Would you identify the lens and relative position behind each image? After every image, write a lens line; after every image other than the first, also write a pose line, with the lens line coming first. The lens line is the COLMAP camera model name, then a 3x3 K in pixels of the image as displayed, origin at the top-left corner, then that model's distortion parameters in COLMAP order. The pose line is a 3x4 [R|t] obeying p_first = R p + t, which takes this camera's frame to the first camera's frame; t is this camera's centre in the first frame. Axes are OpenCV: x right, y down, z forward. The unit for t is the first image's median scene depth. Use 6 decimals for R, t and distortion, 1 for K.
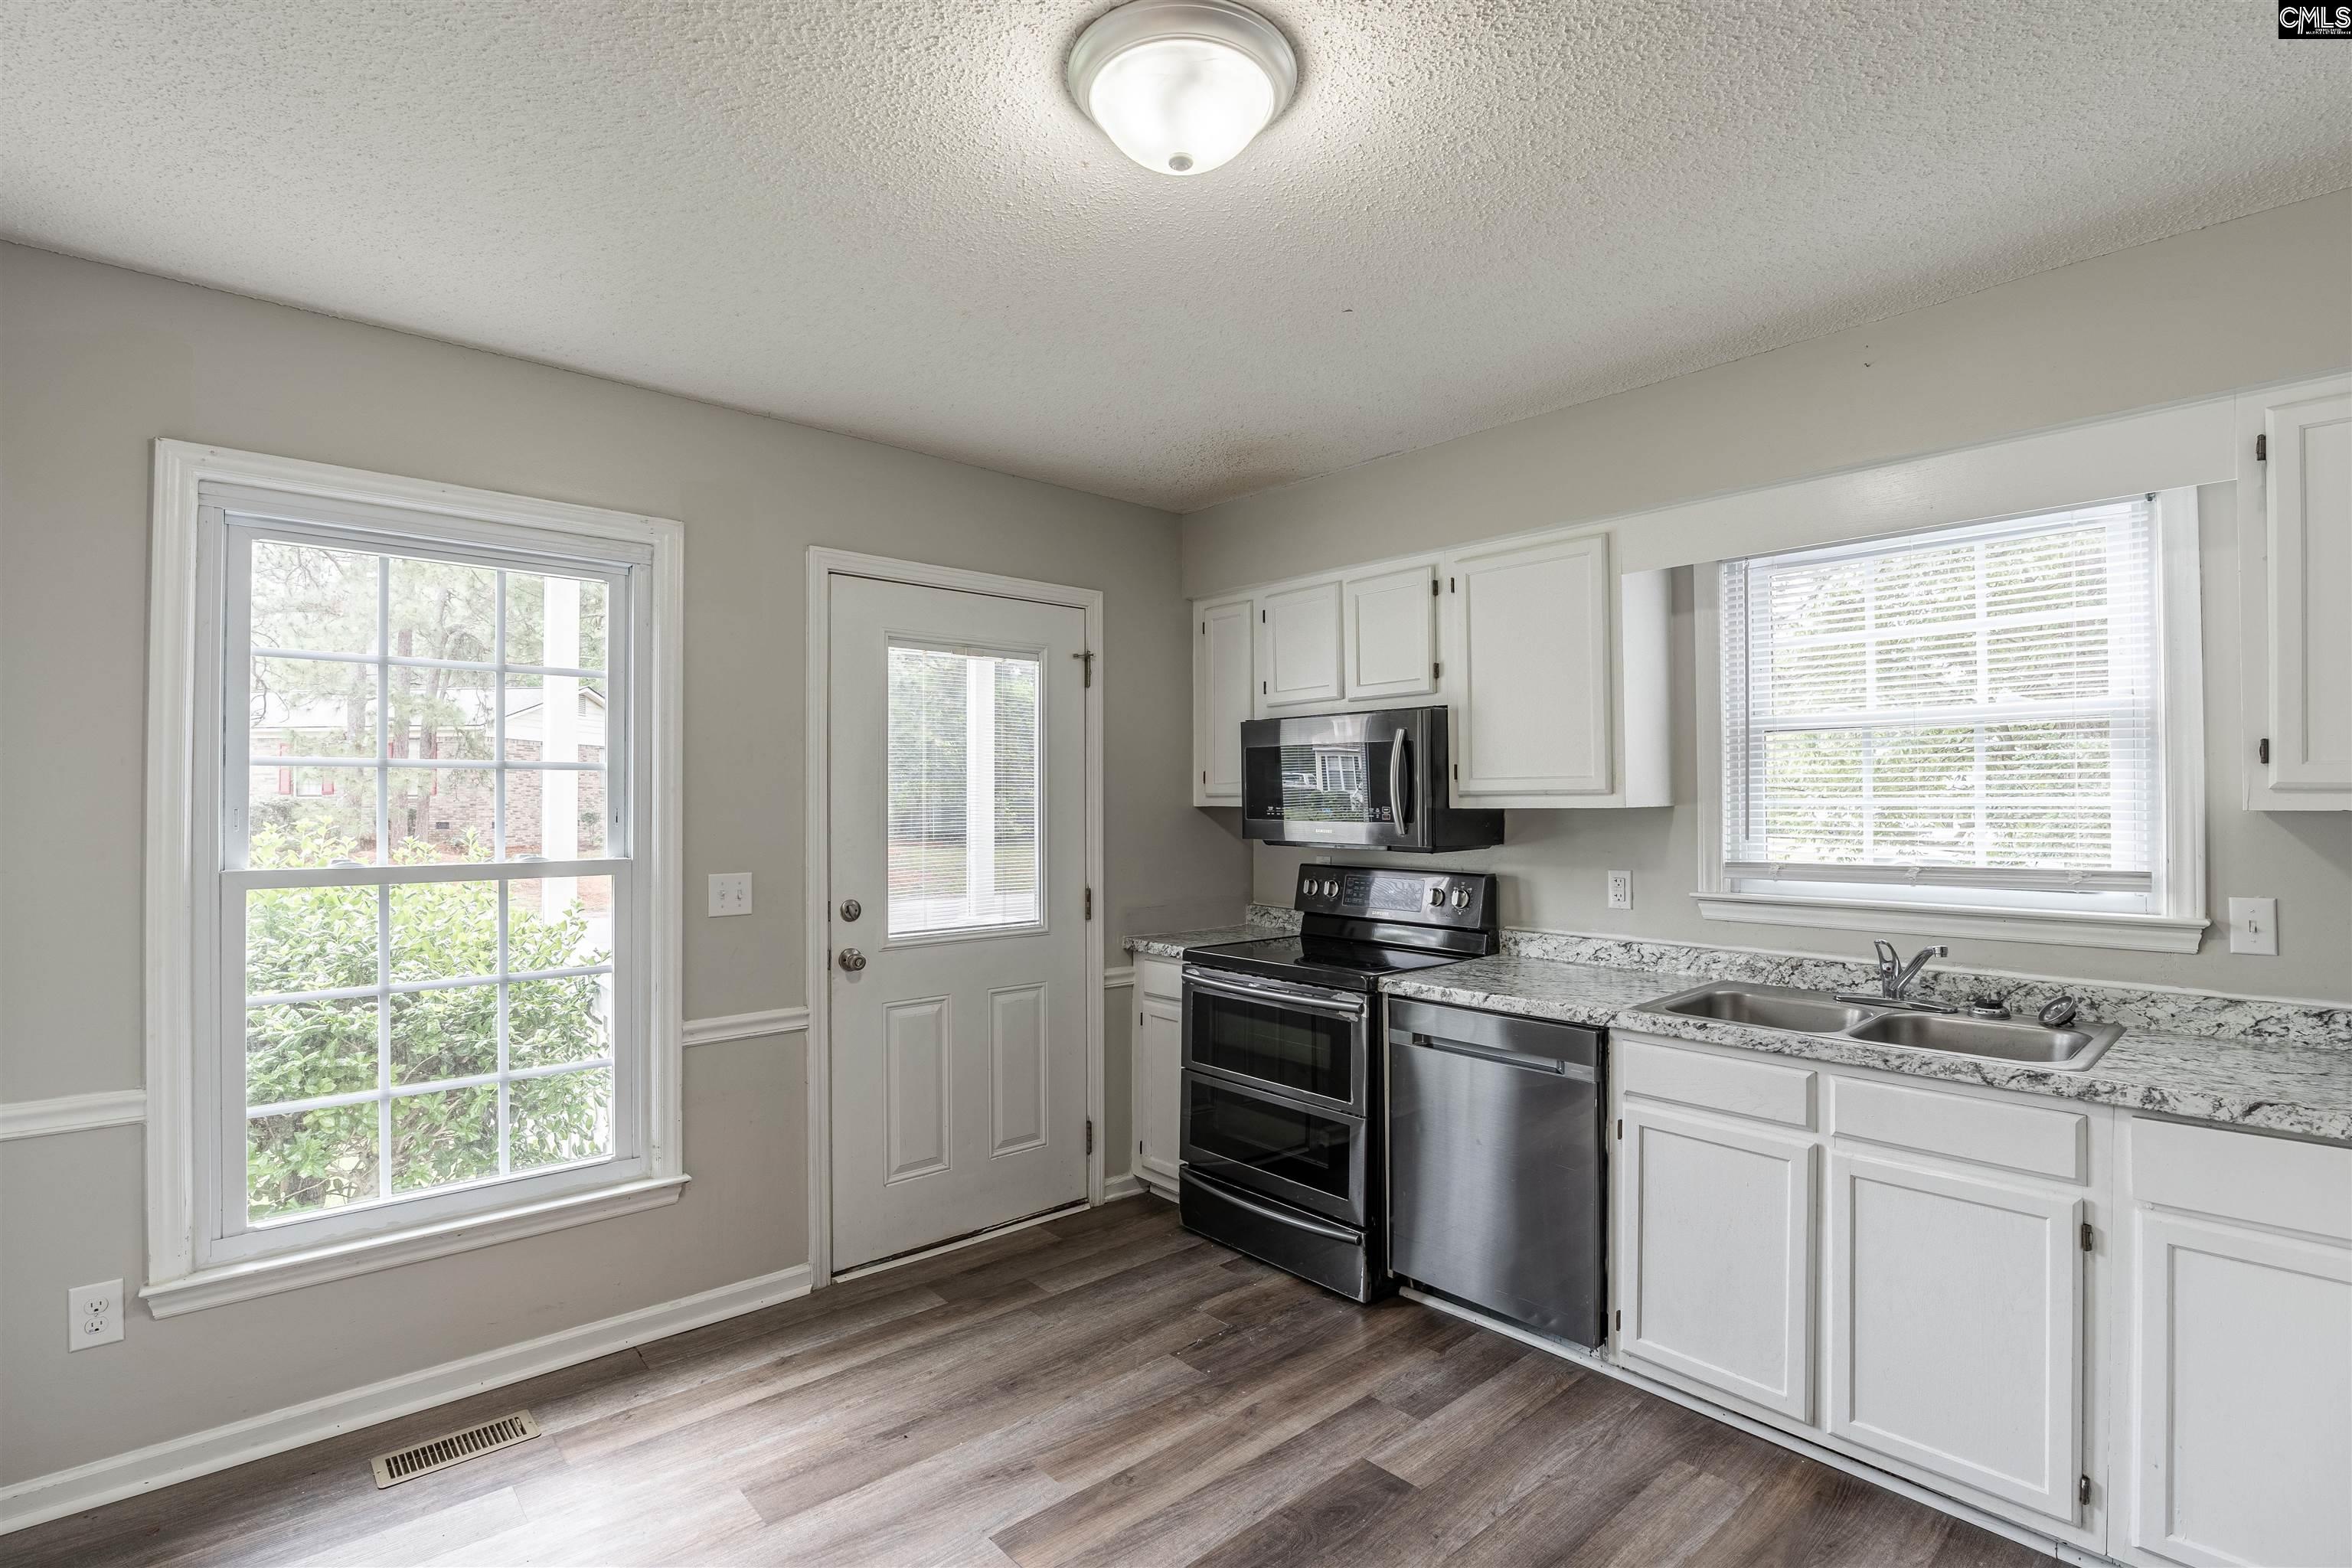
lens RADIAL K [[1102.3, 0, 1176.0], [0, 1102.3, 784.0], [0, 0, 1]] dist [-0.019485, 0.000126]
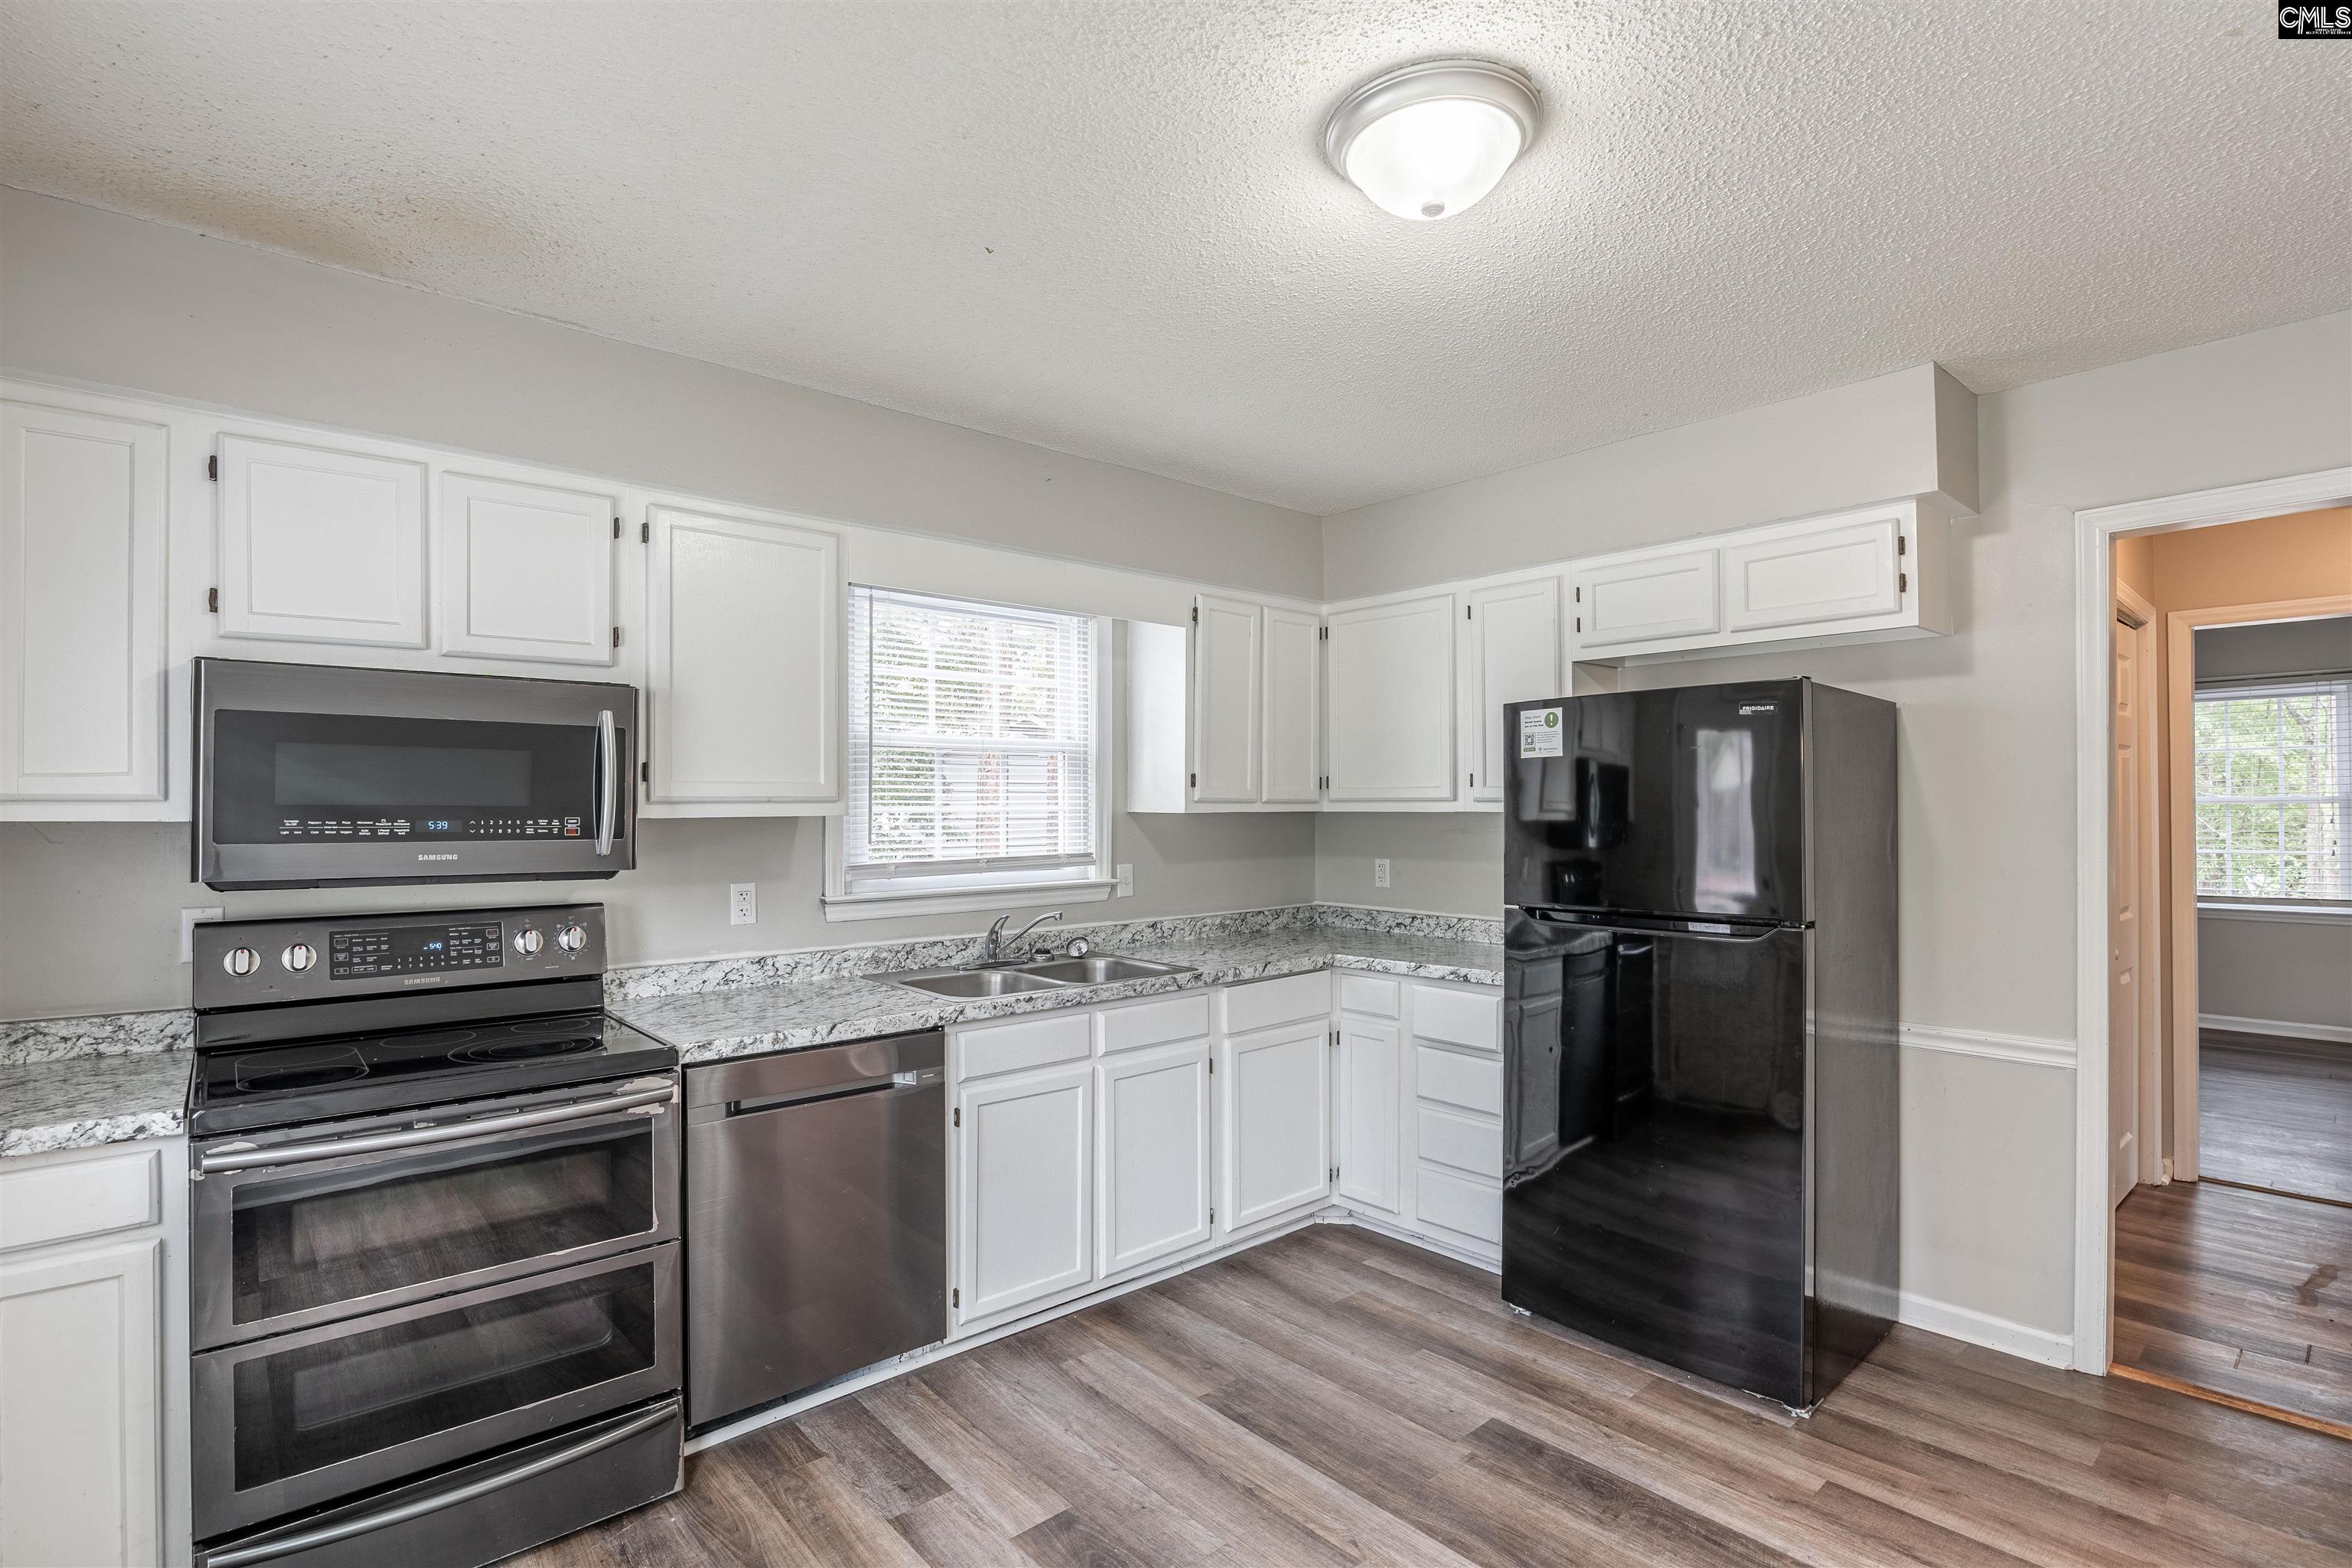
lens RADIAL K [[1135.4, 0, 1176.0], [0, 1135.4, 784.0], [0, 0, 1]] dist [-0.017316, 0.000366]
pose [[-0.007473, 0.020094, 0.999770, -0.646902], [-0.013743, 0.999702, -0.020196, 0.010162], [-0.999878, -0.013891, -0.007194, 0.738392]]
